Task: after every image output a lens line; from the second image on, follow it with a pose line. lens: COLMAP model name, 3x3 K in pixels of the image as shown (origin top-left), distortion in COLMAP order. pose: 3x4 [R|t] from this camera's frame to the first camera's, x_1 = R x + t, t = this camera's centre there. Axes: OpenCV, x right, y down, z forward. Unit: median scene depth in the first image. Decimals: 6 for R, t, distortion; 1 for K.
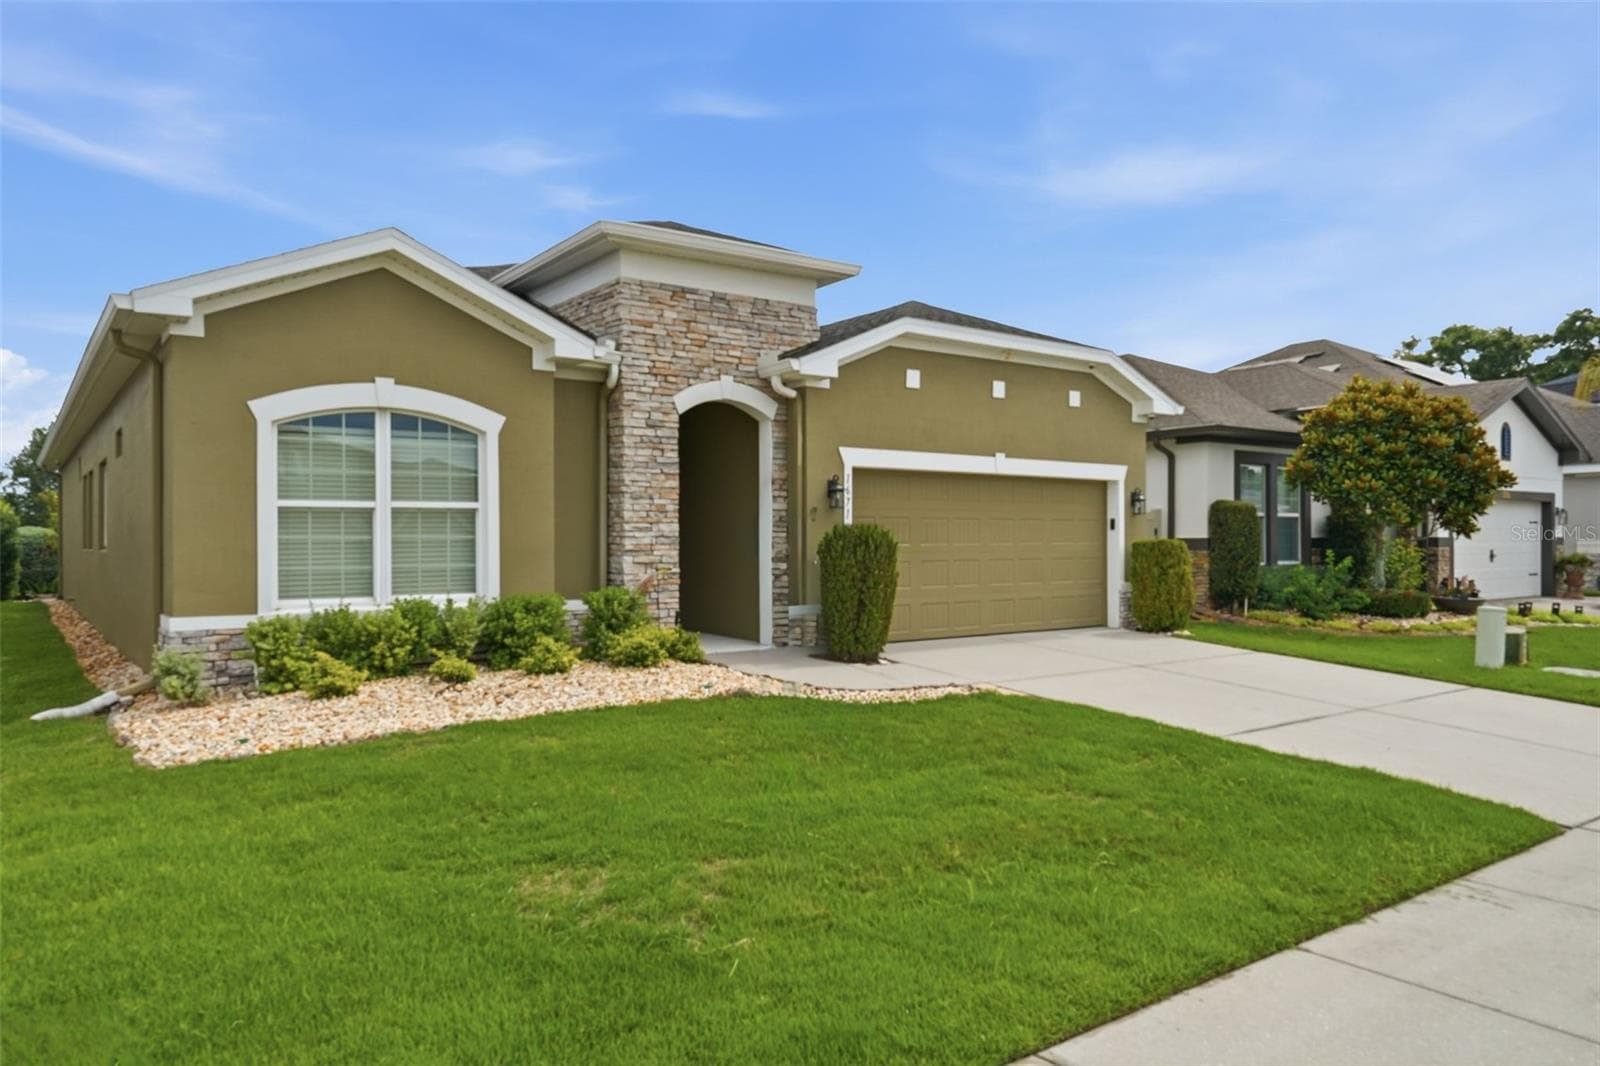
lens RADIAL K [[1066.0, 0, 799.1], [0, 1066.0, 537.2], [0, 0, 1]] dist [-0.023964, -0.000128]
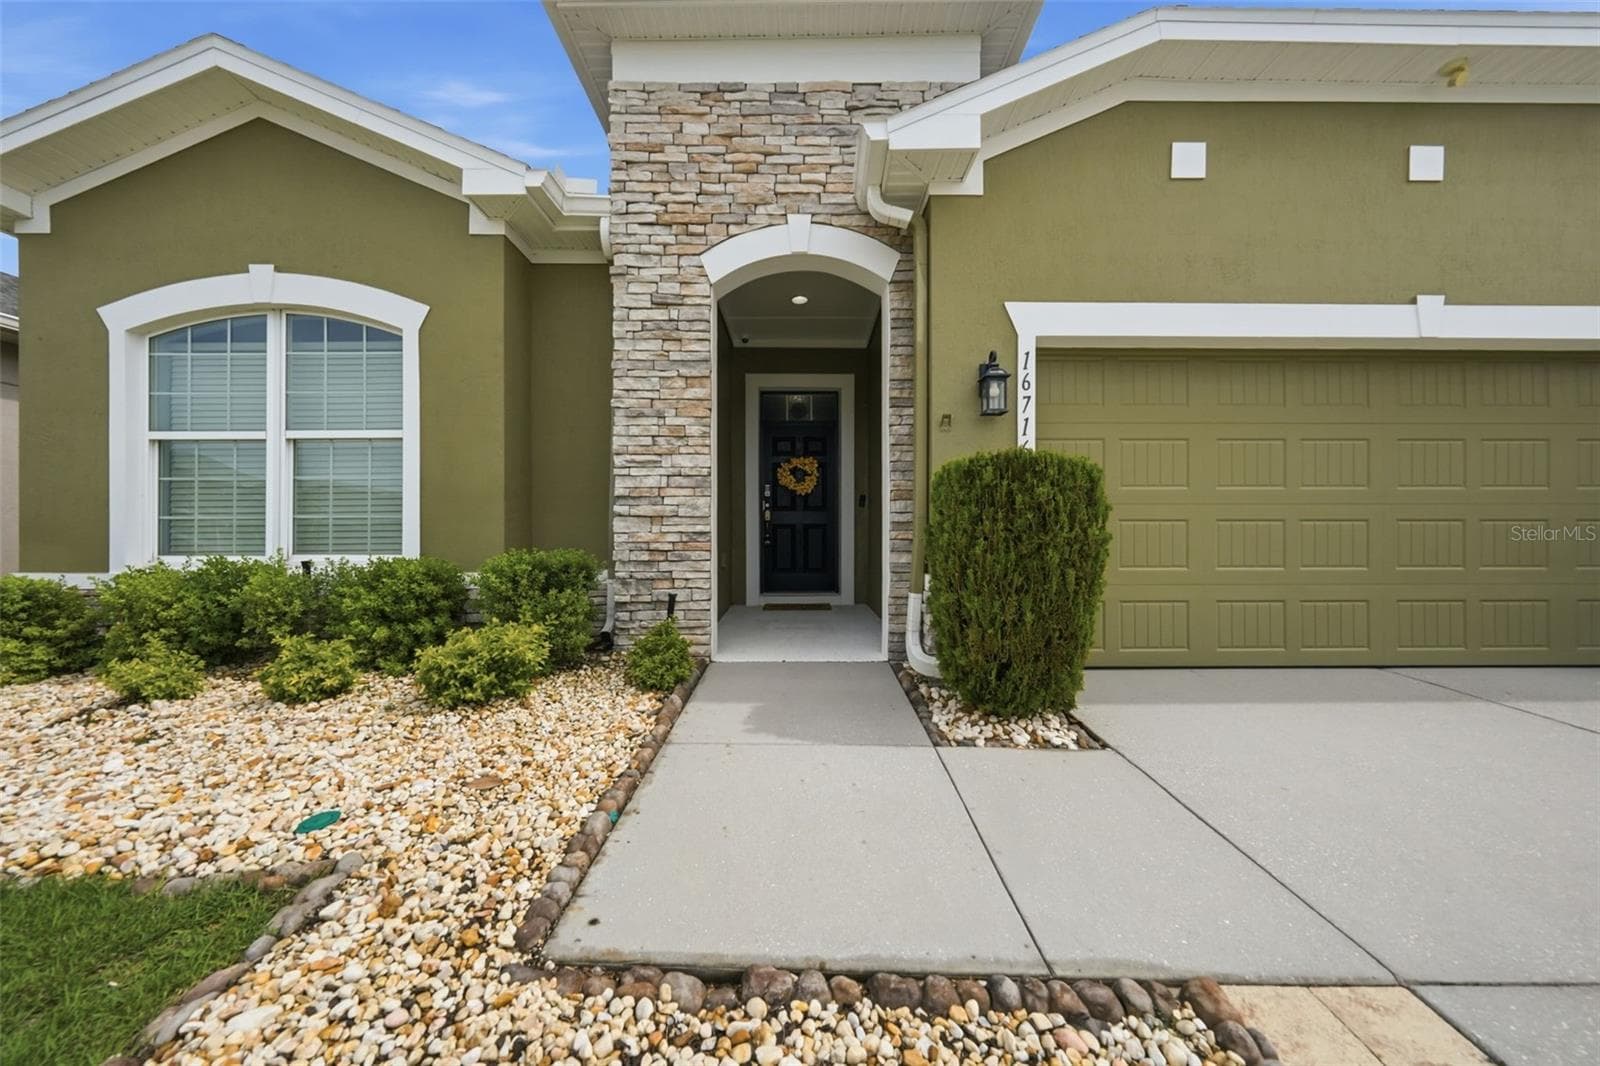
lens RADIAL K [[564.5, 0, 803.6], [0, 564.5, 532.7], [0, 0, 1]] dist [-0.004410, 0.000226]
pose [[0.812273, 0.003462, -0.583267, 0.131088], [-0.000490, 0.999986, 0.005252, 0.032190], [0.583277, -0.003980, 0.812263, 0.768059]]
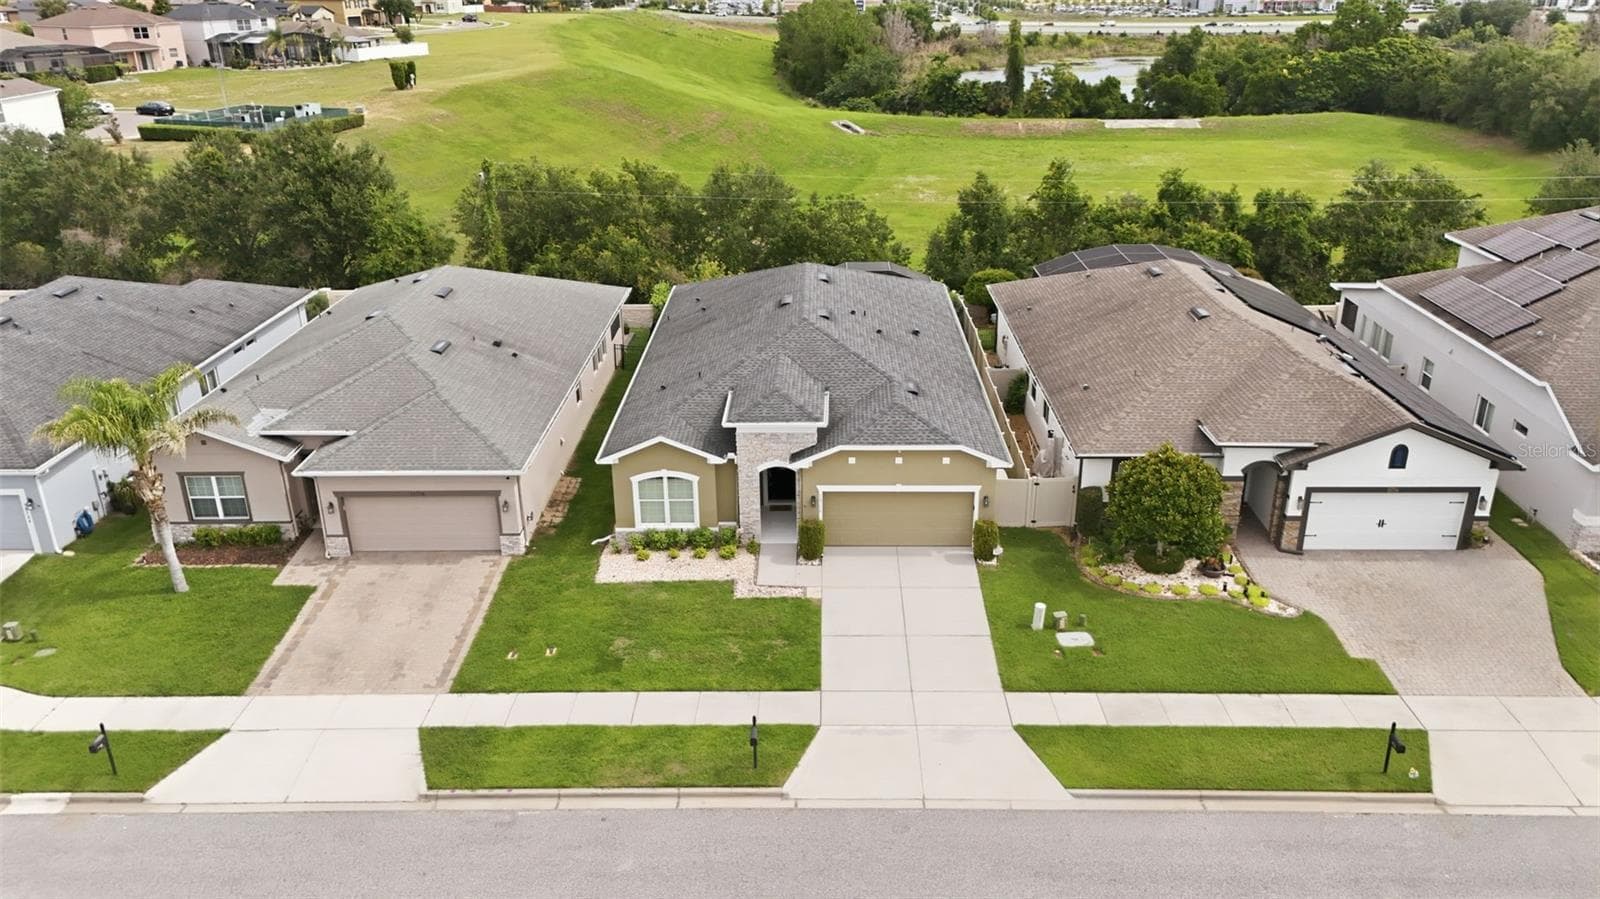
lens RADIAL K [[1192.5, 0, 801.0], [0, 1192.5, 448.1], [0, 0, 1]] dist [0.005889, 0.000576]
pose [[0.799847, 0.228166, -0.555145, 1.859394], [0.009373, 0.920065, 0.391654, -1.515695], [0.600131, -0.318466, 0.733772, -1.393495]]
